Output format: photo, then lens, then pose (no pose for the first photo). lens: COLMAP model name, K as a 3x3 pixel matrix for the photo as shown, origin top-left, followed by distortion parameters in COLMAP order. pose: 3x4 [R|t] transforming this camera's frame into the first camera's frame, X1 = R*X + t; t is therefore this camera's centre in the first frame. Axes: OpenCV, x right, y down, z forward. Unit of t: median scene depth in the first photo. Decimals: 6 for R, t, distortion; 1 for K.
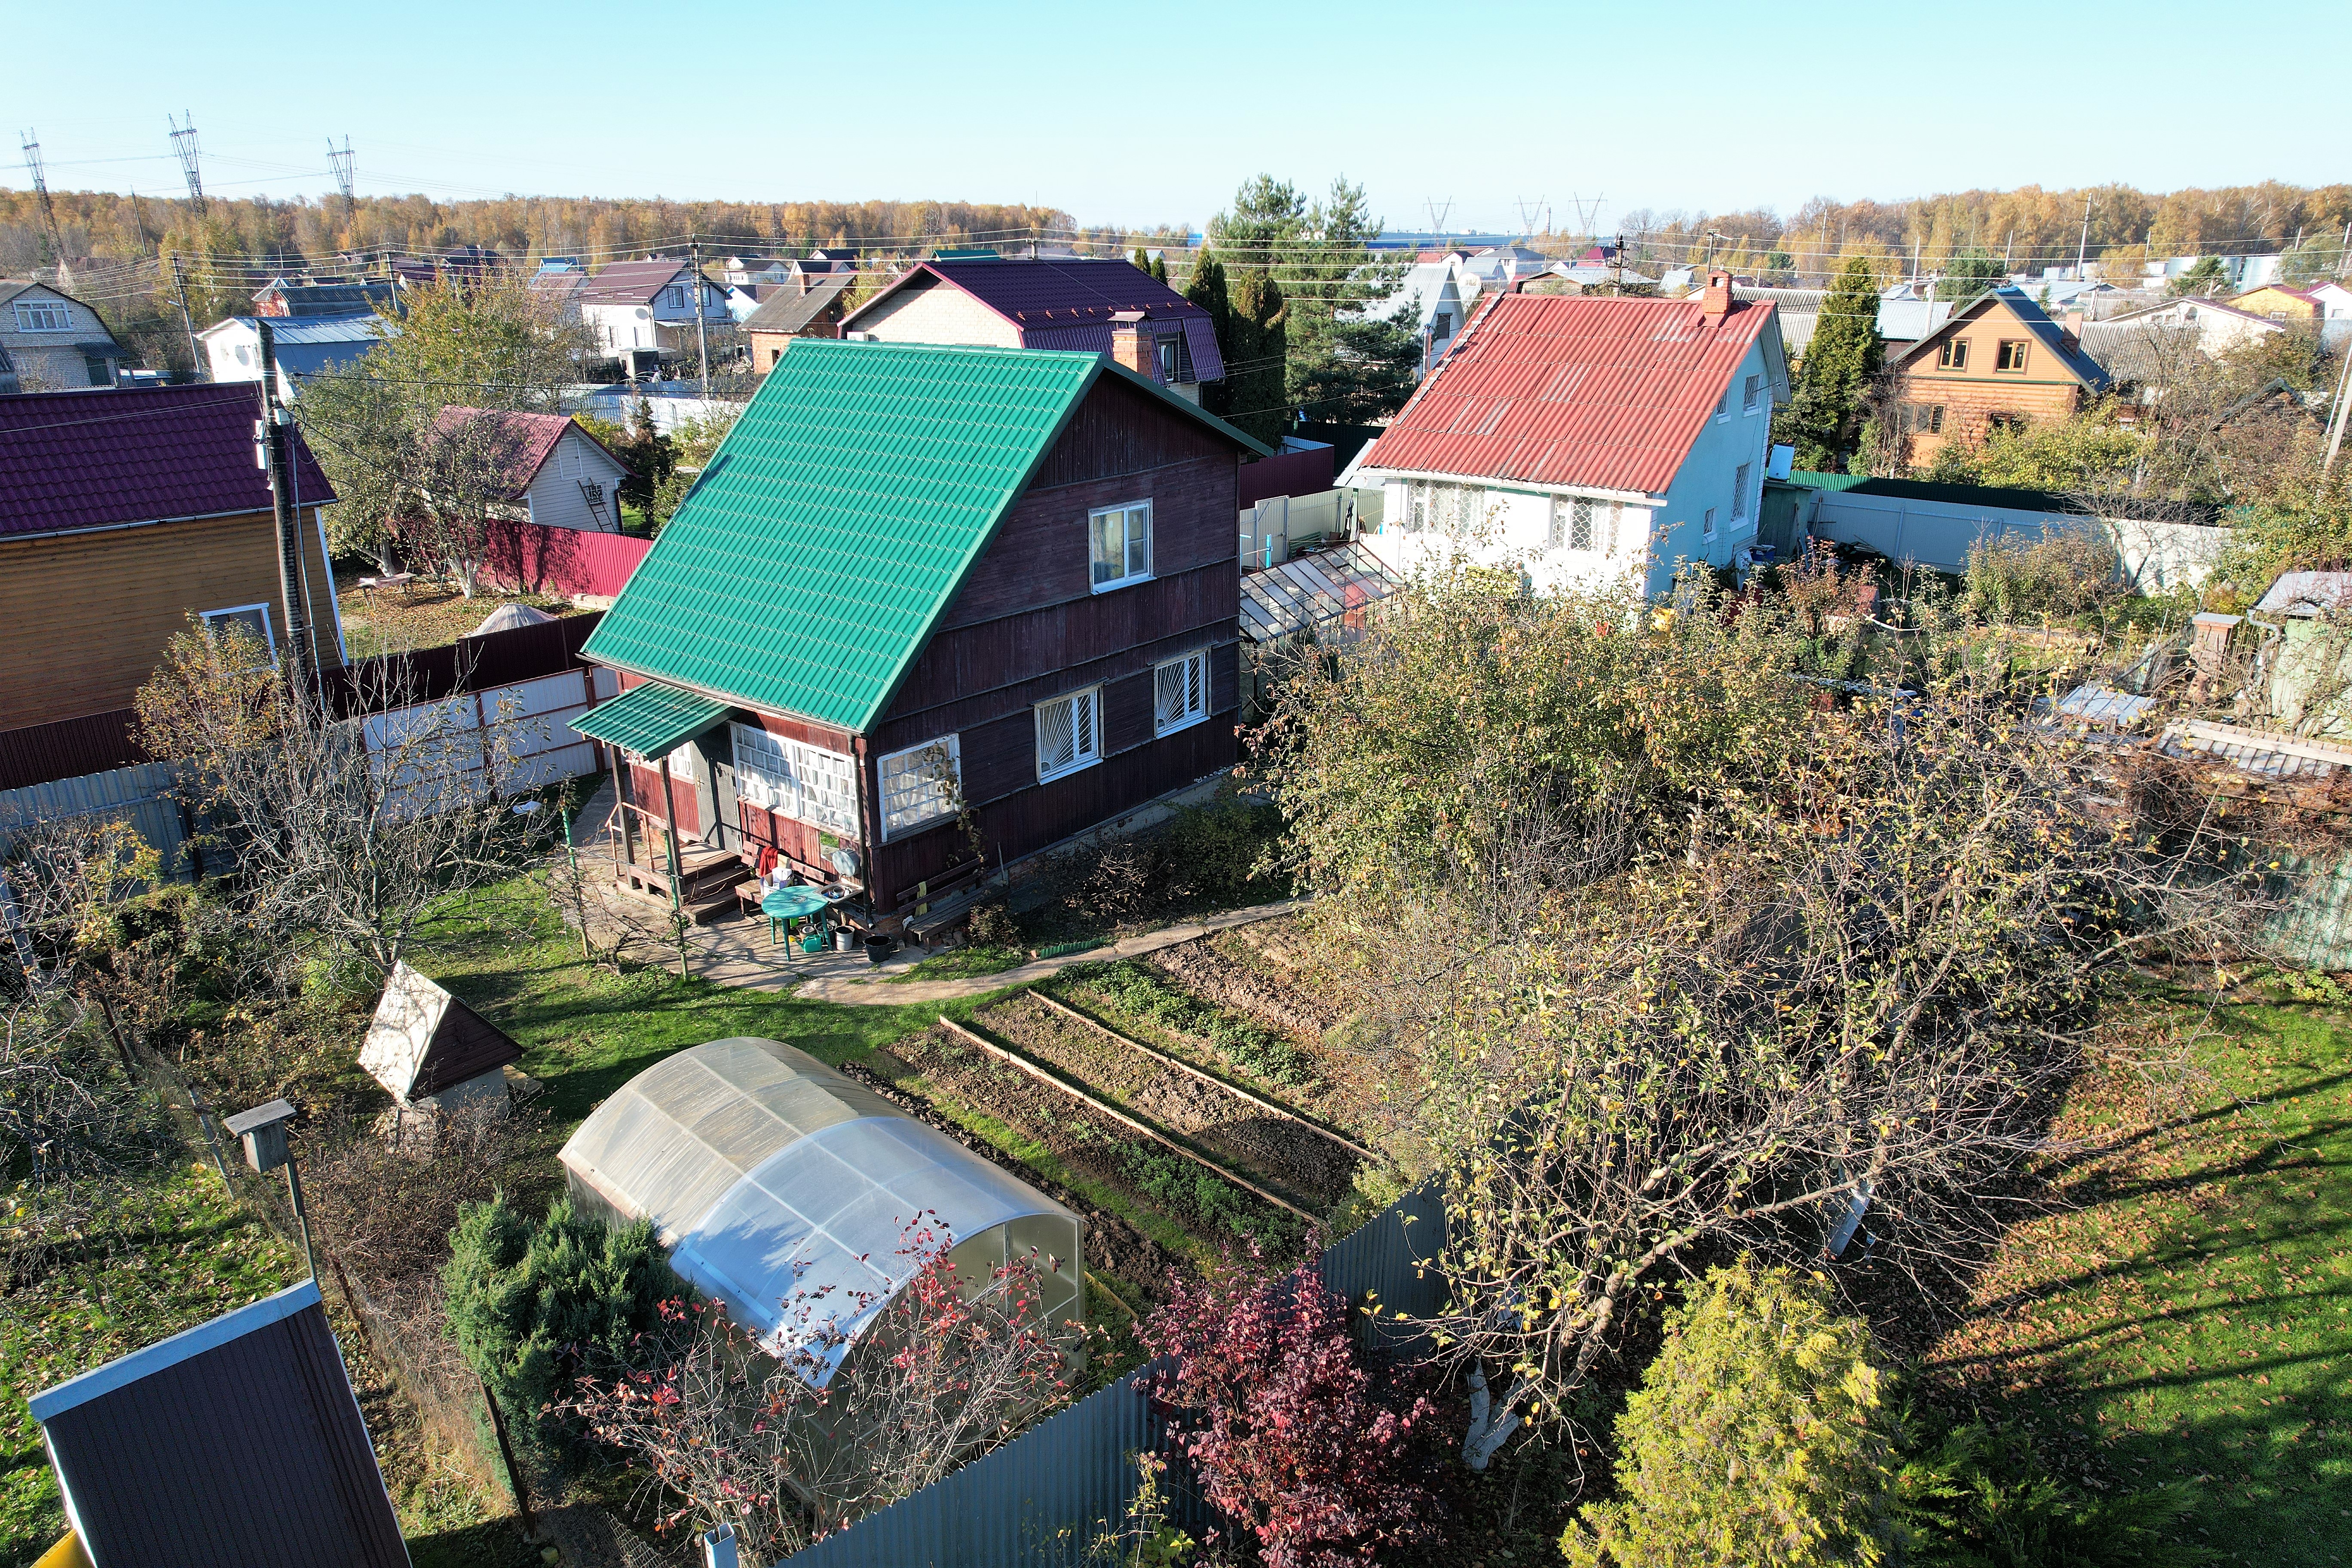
lens RADIAL K [[1510.1, 0, 1176.0], [0, 1510.1, 784.0], [0, 0, 1]] dist [-0.059039, 0.049671]
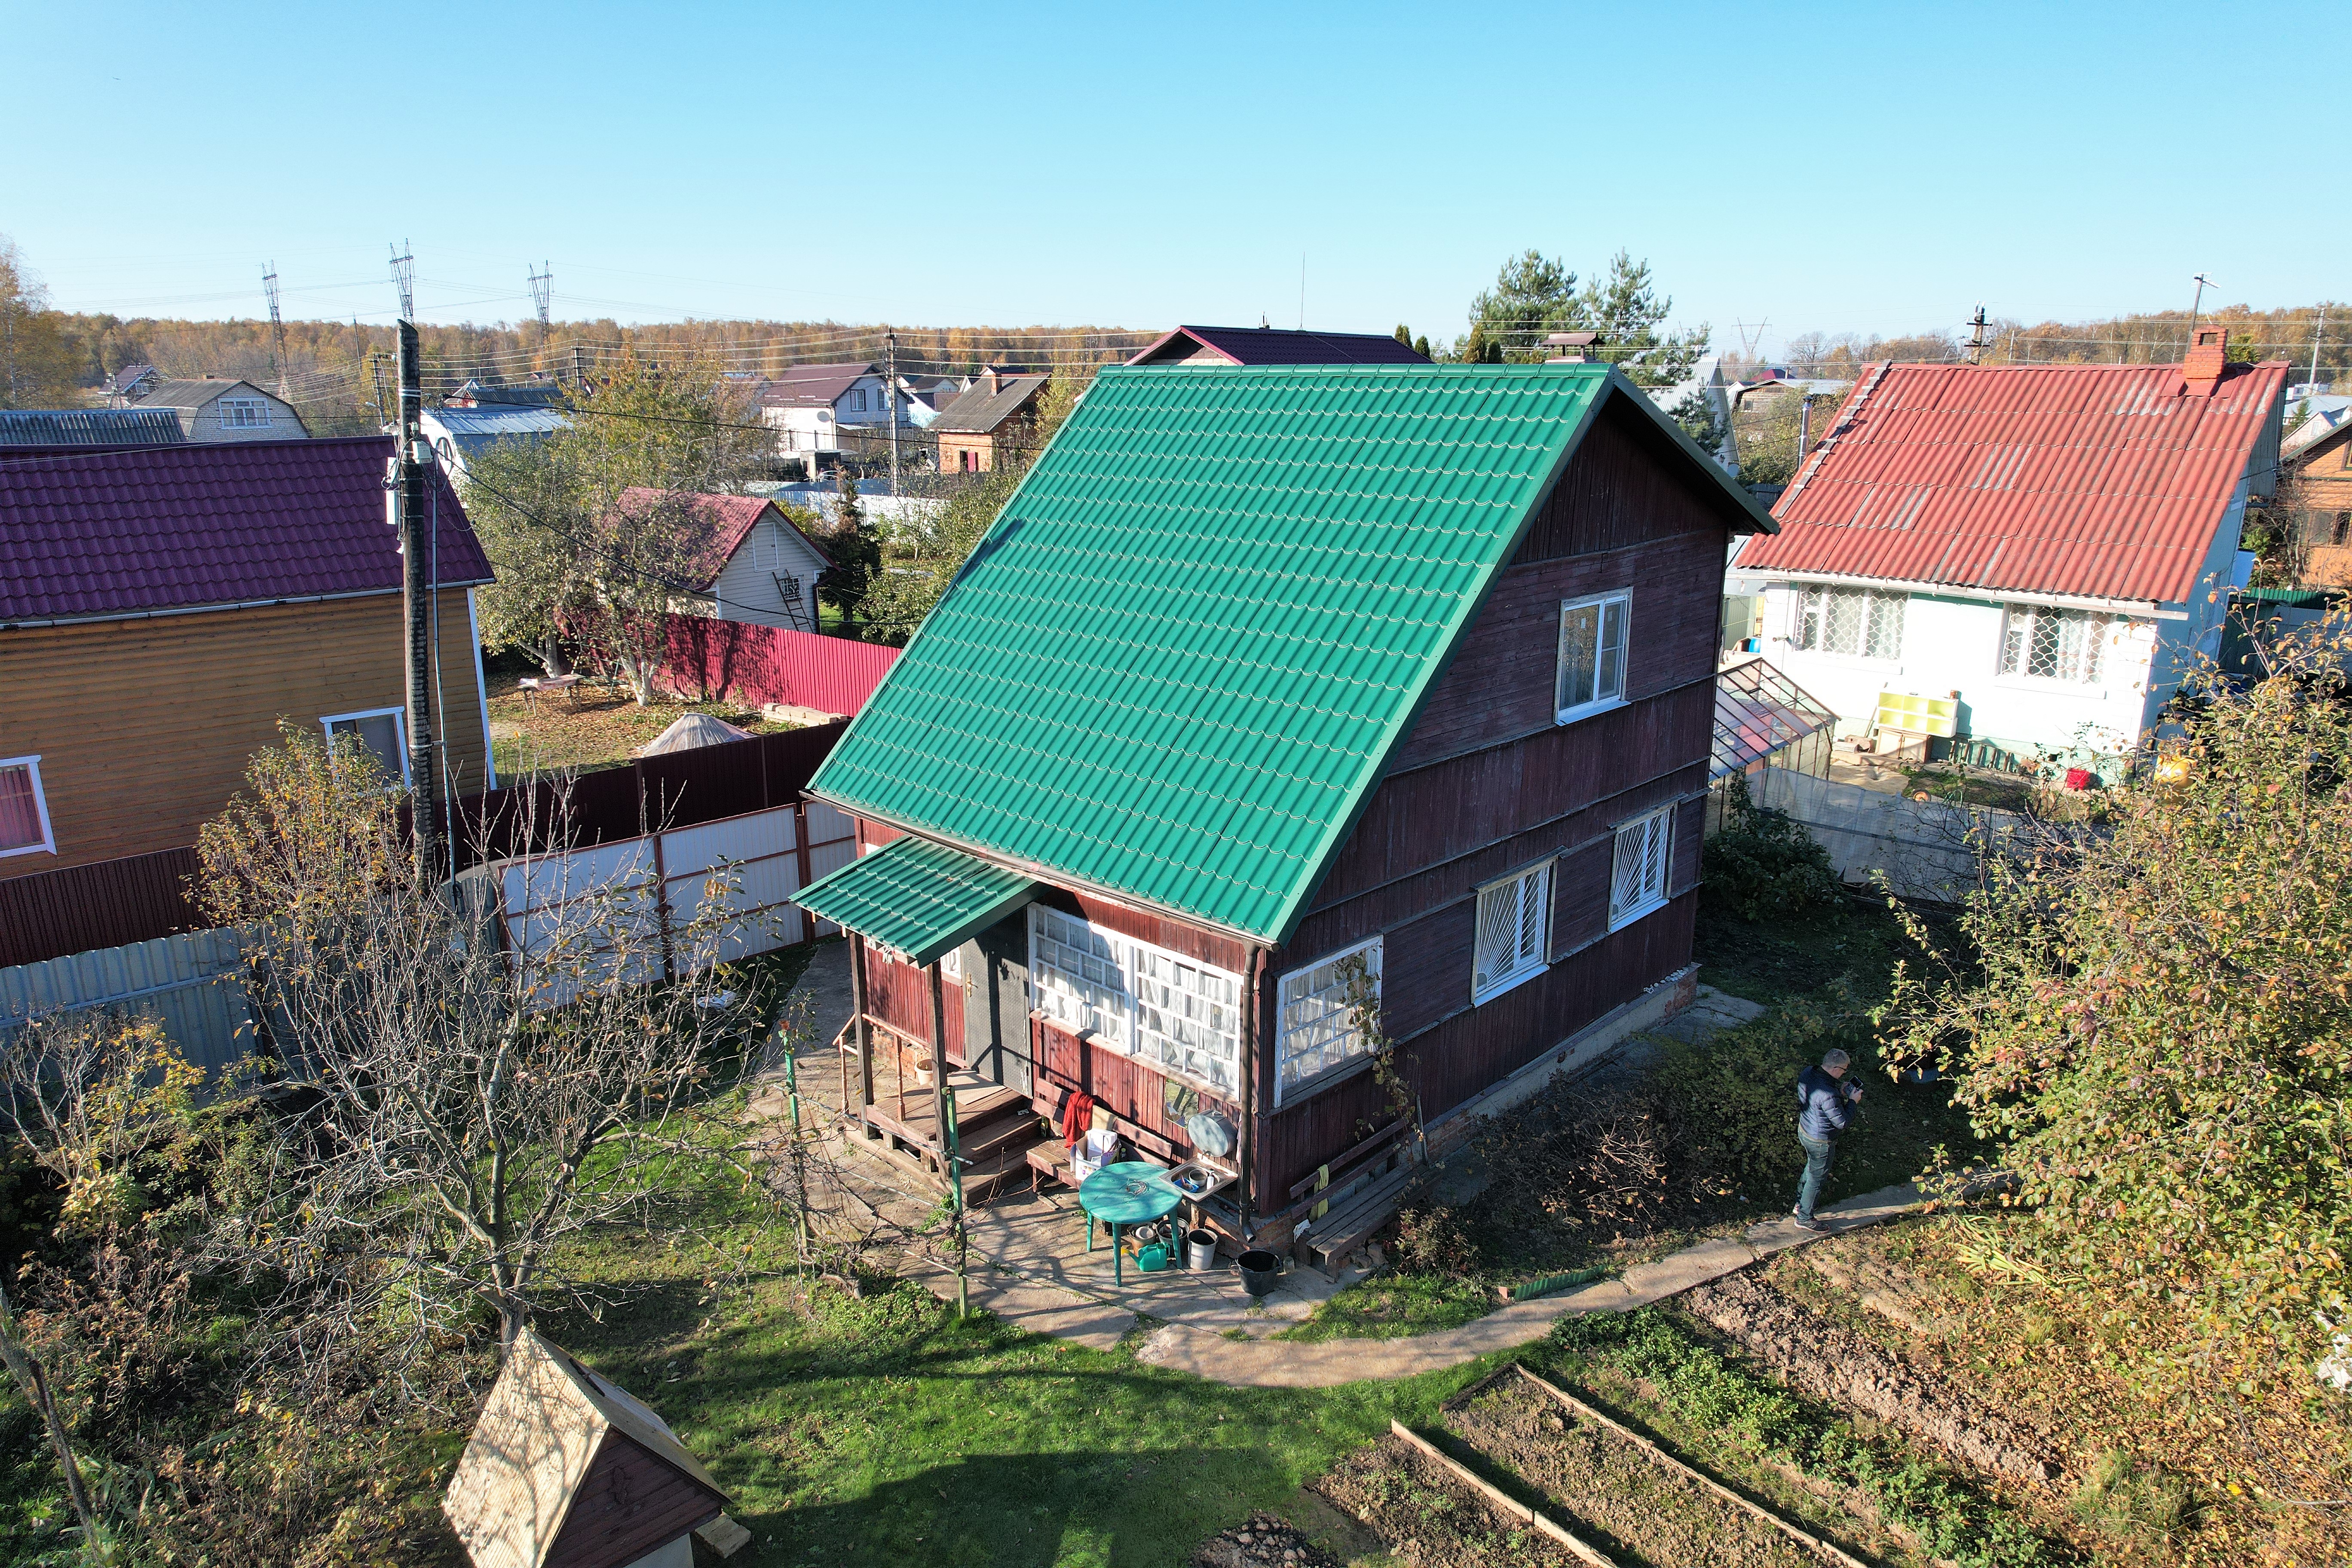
lens RADIAL K [[1510.1, 0, 1176.0], [0, 1510.1, 784.0], [0, 0, 1]] dist [-0.059039, 0.049671]
pose [[0.995664, 0.025438, -0.089479, -0.172082], [-0.032309, 0.996569, -0.076203, -0.044788], [0.087234, 0.078763, 0.993069, 0.332959]]
